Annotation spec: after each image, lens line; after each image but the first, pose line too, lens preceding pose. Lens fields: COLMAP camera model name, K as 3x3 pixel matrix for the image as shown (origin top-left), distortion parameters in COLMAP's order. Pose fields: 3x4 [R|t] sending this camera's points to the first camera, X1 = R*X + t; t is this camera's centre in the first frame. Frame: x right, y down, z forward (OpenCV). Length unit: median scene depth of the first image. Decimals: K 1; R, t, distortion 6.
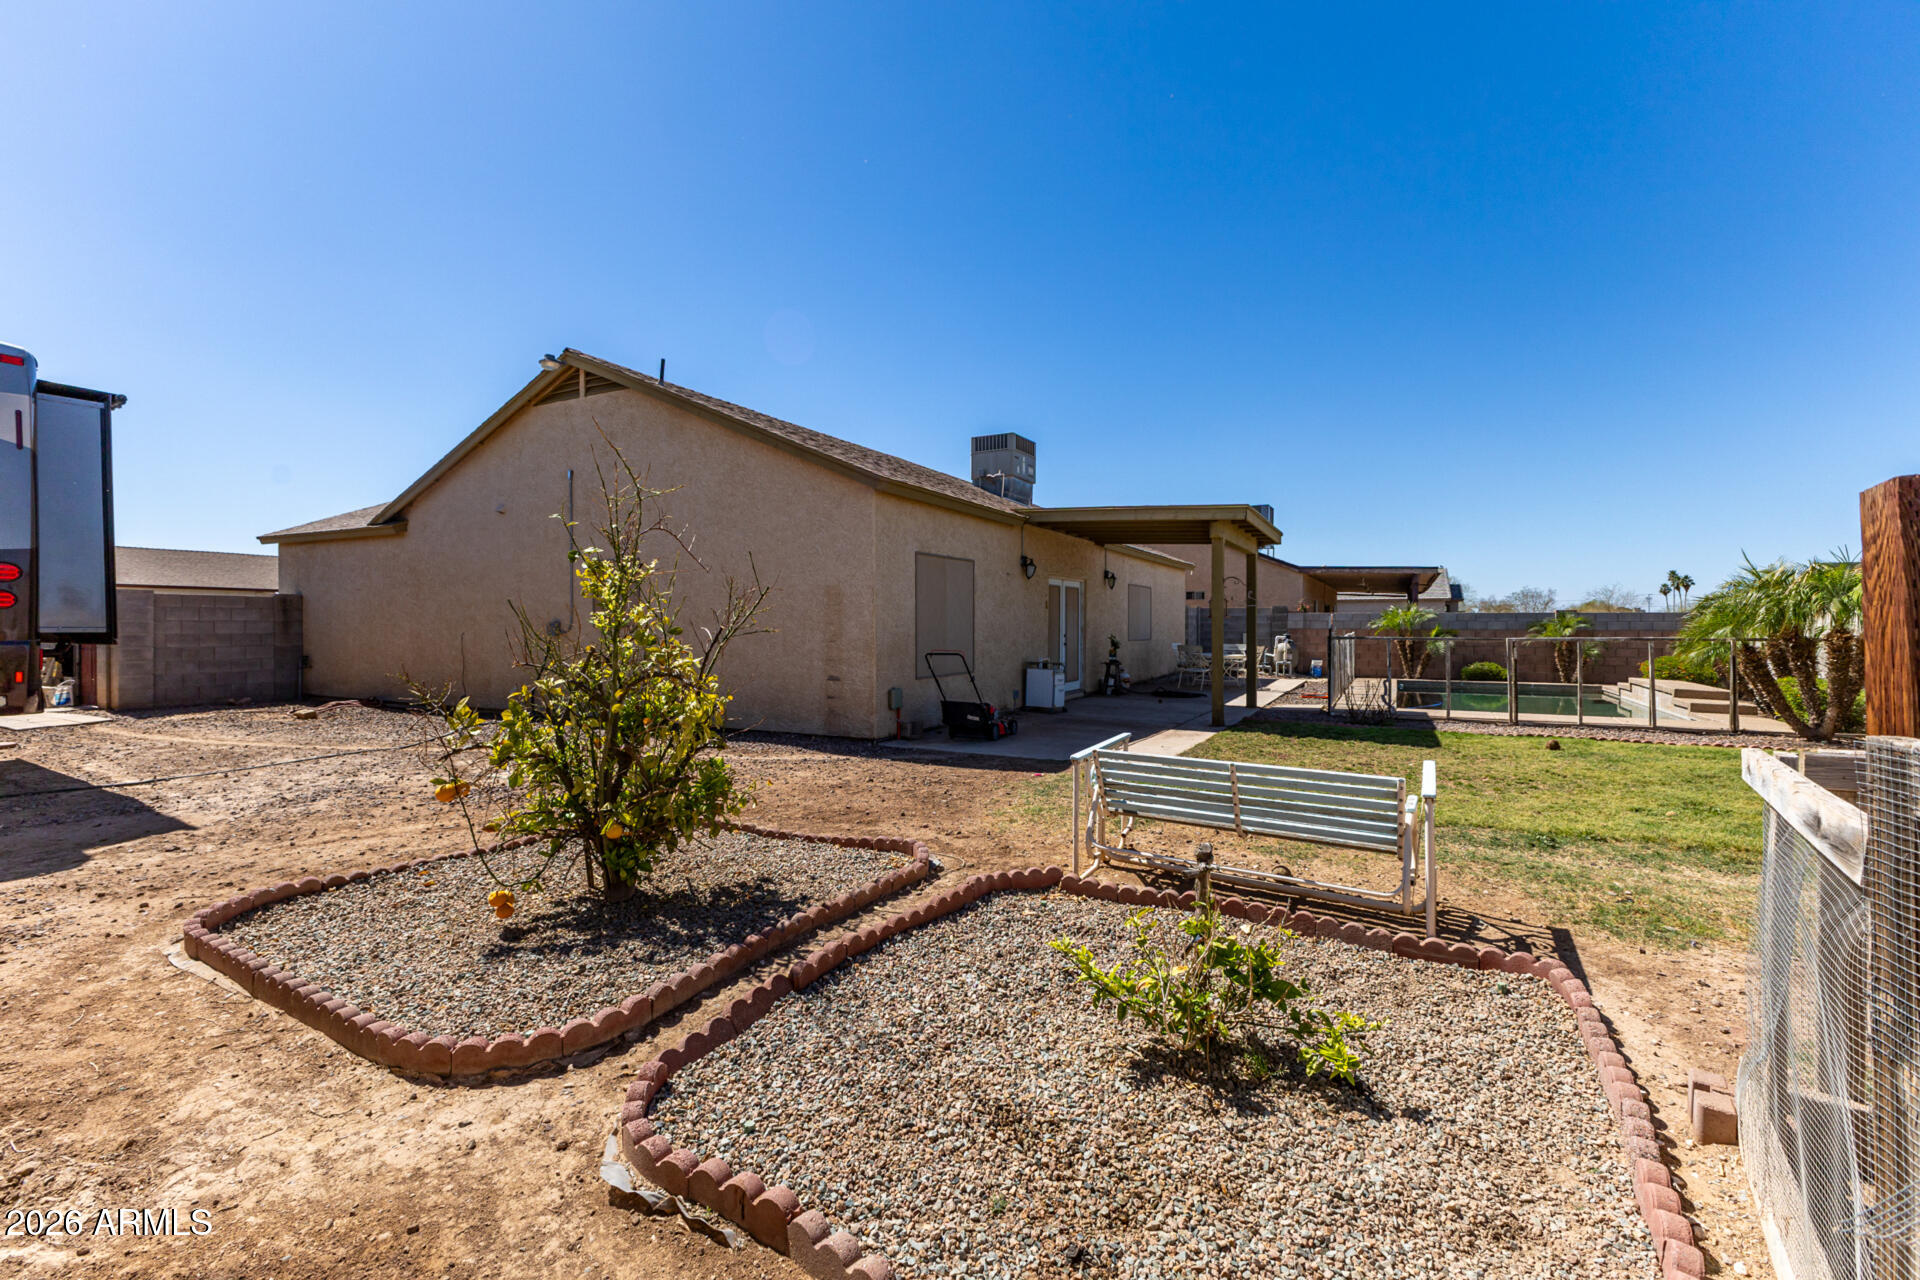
lens RADIAL K [[834.5, 0, 951.1], [0, 834.5, 629.6], [0, 0, 1]] dist [0.011202, -0.002033]
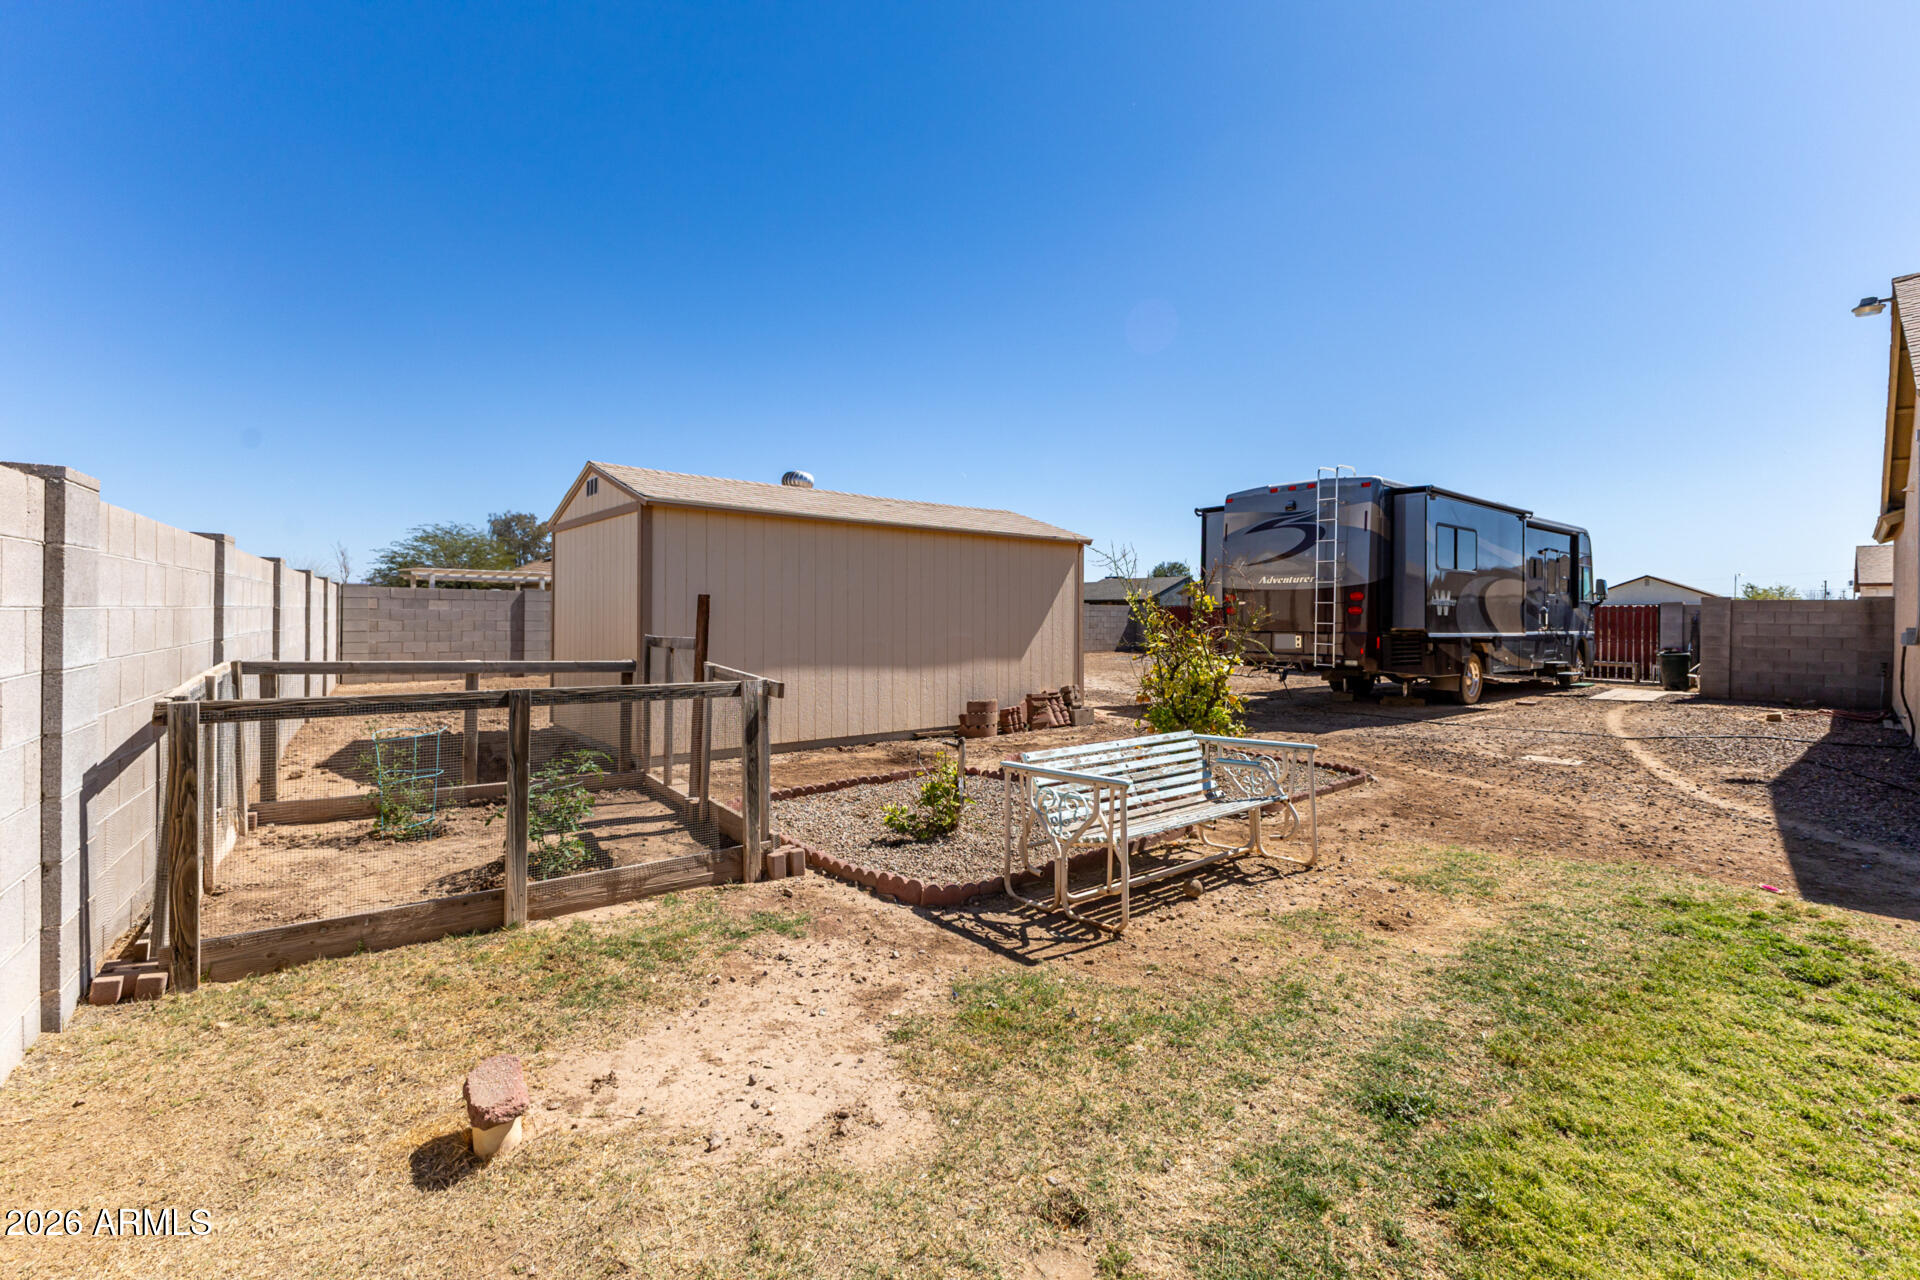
lens RADIAL K [[834.5, 0, 954.1], [0, 834.5, 628.0], [0, 0, 1]] dist [0.011202, -0.002033]
pose [[-0.324958, 0.012450, -0.945647, 0.474494], [-0.016742, 0.999681, 0.018915, -0.008230], [0.945580, 0.021979, -0.324646, 0.354814]]
